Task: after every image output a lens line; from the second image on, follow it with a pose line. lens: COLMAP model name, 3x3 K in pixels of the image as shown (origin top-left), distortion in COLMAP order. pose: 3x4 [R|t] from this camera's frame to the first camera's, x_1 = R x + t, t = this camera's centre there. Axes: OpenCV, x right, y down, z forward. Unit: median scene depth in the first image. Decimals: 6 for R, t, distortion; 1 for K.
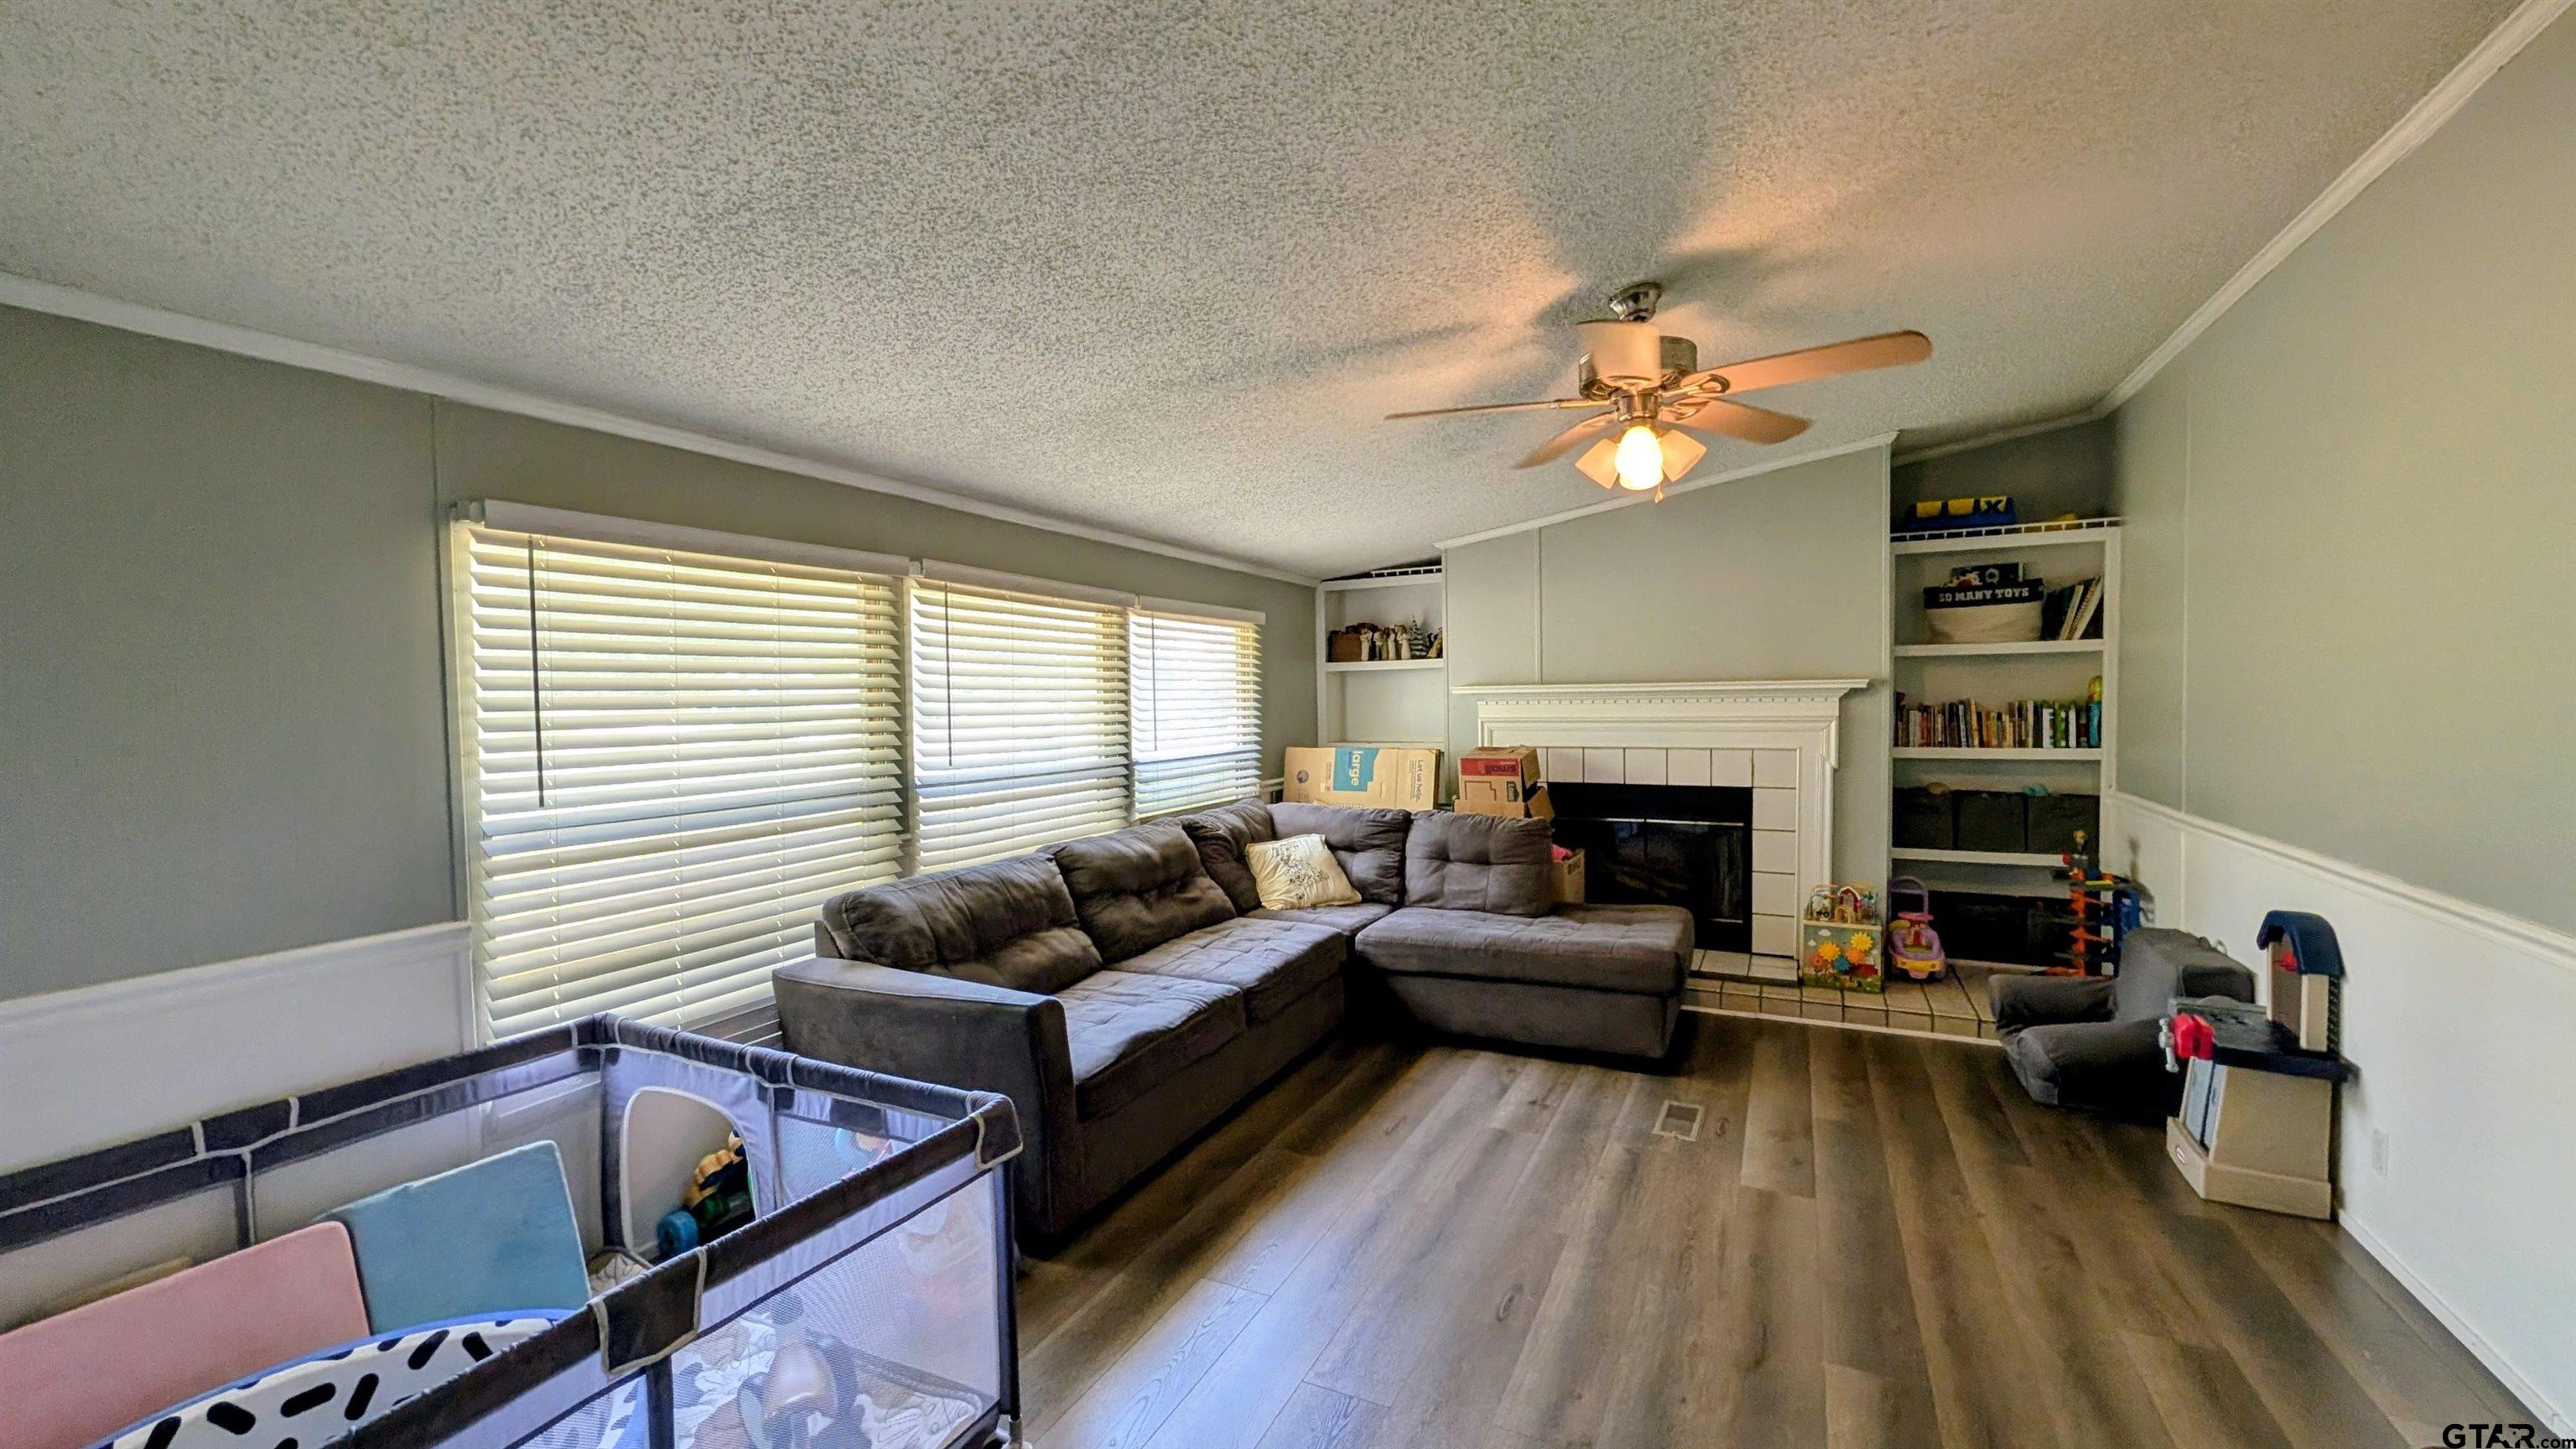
lens RADIAL K [[999.2, 0, 1290.3], [0, 999.2, 729.3], [0, 0, 1]] dist [-0.001268, -0.000249]
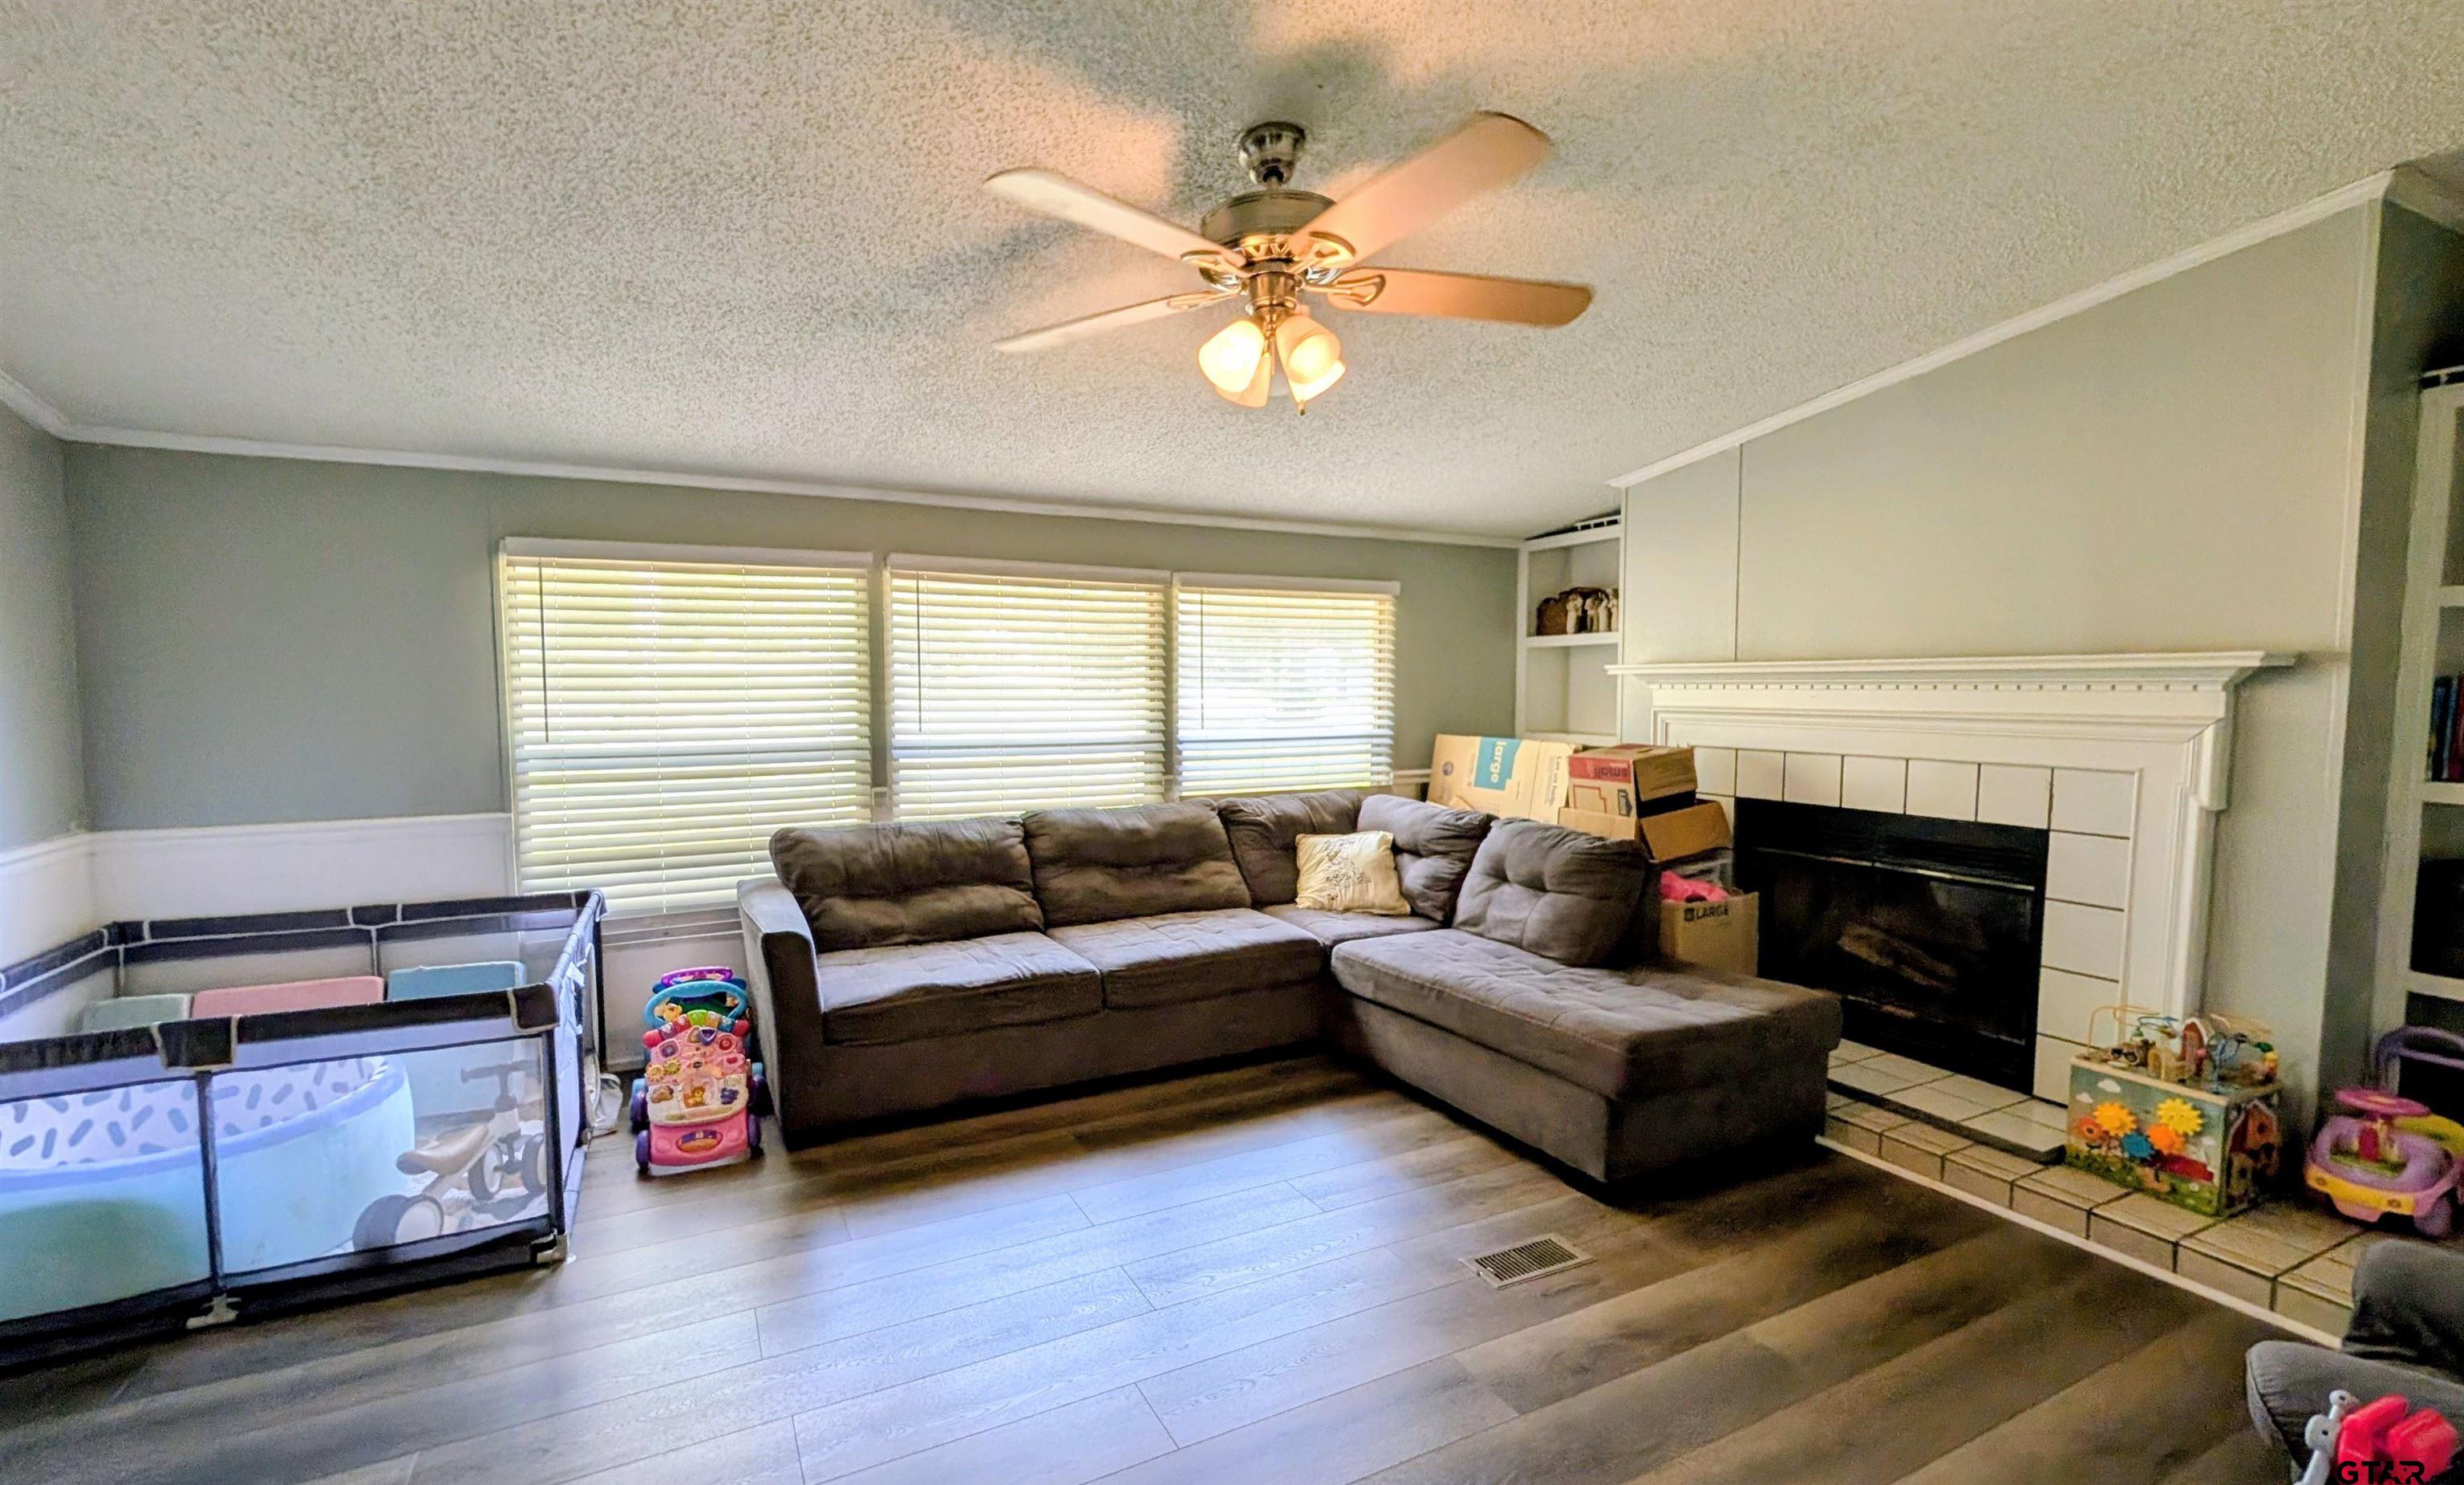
lens RADIAL K [[1025.1, 0, 1231.2], [0, 1025.1, 748.9], [0, 0, 1]] dist [0.000220, 0.000325]
pose [[0.787438, 0.051633, -0.614227, 0.505701], [-0.029672, 0.998505, 0.045896, -0.006437], [0.615679, -0.017915, 0.787794, 0.218648]]
